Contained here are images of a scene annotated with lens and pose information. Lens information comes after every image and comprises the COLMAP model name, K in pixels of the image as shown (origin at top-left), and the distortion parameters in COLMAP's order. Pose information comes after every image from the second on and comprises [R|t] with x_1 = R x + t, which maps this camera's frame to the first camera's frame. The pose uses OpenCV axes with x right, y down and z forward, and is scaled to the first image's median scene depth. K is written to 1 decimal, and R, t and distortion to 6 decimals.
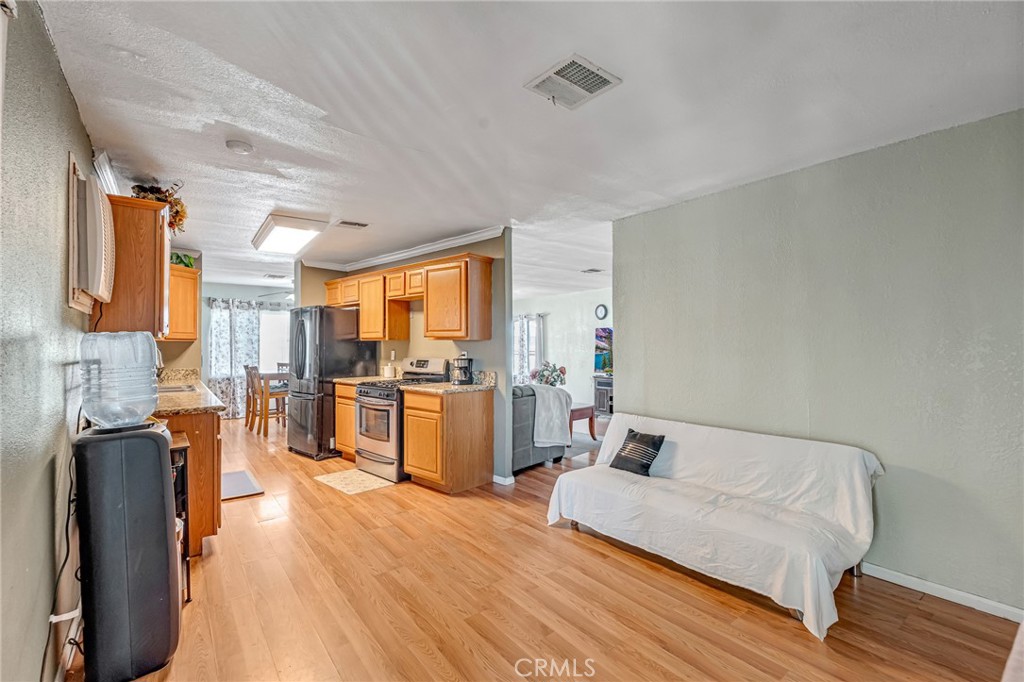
lens RADIAL K [[457.3, 0, 512.0], [0, 457.3, 341.0], [0, 0, 1]] dist [-0.000043, -0.000461]
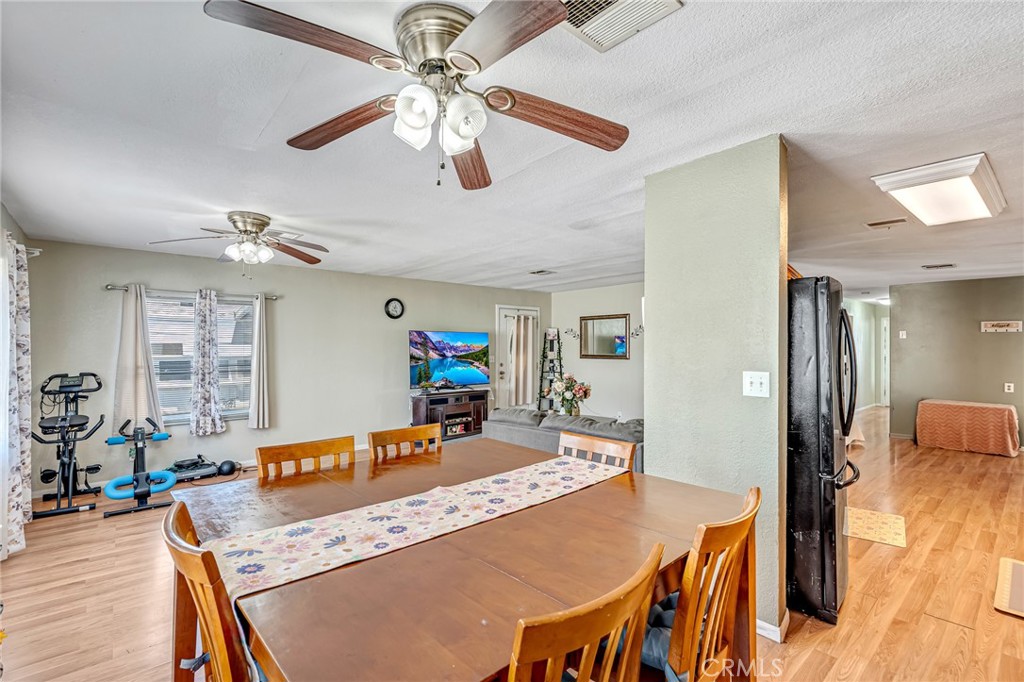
lens RADIAL K [[457.3, 0, 512.0], [0, 457.3, 341.0], [0, 0, 1]] dist [-0.000043, -0.000461]
pose [[-0.057930, 0.004587, 0.998310, -1.036189], [-0.007130, 0.999962, -0.005009, -0.017621], [-0.998295, -0.007408, -0.057895, 1.538424]]
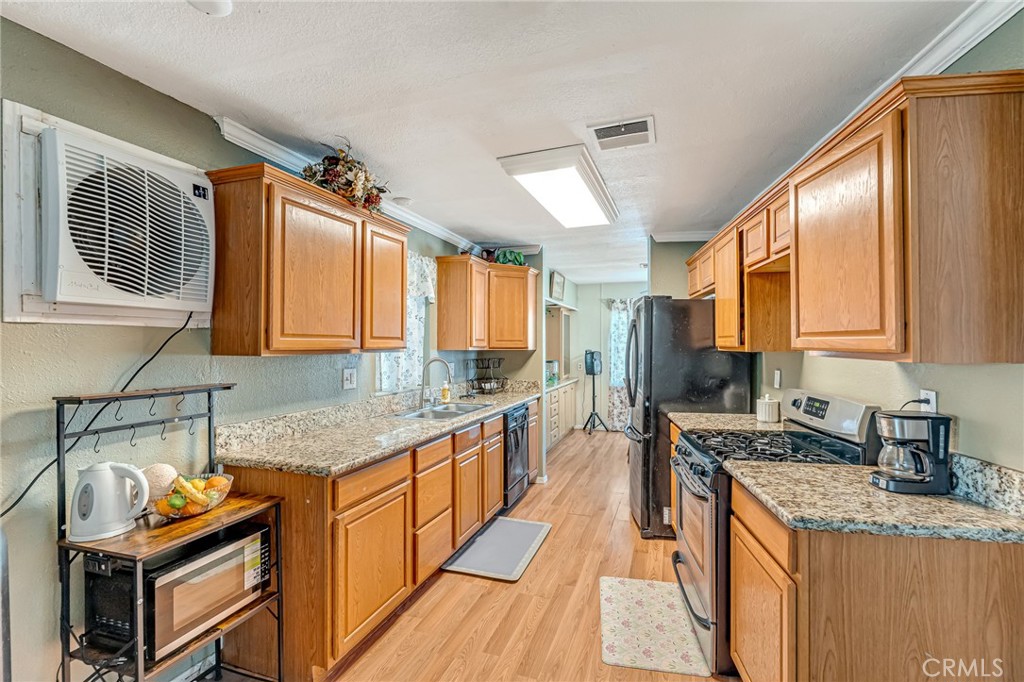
lens RADIAL K [[457.3, 0, 512.0], [0, 457.3, 341.0], [0, 0, 1]] dist [-0.000043, -0.000461]
pose [[0.549565, -0.004739, -0.835438, 0.012492], [0.006506, 0.999978, -0.001392, -0.015940], [0.835426, -0.004671, 0.549583, 0.522902]]
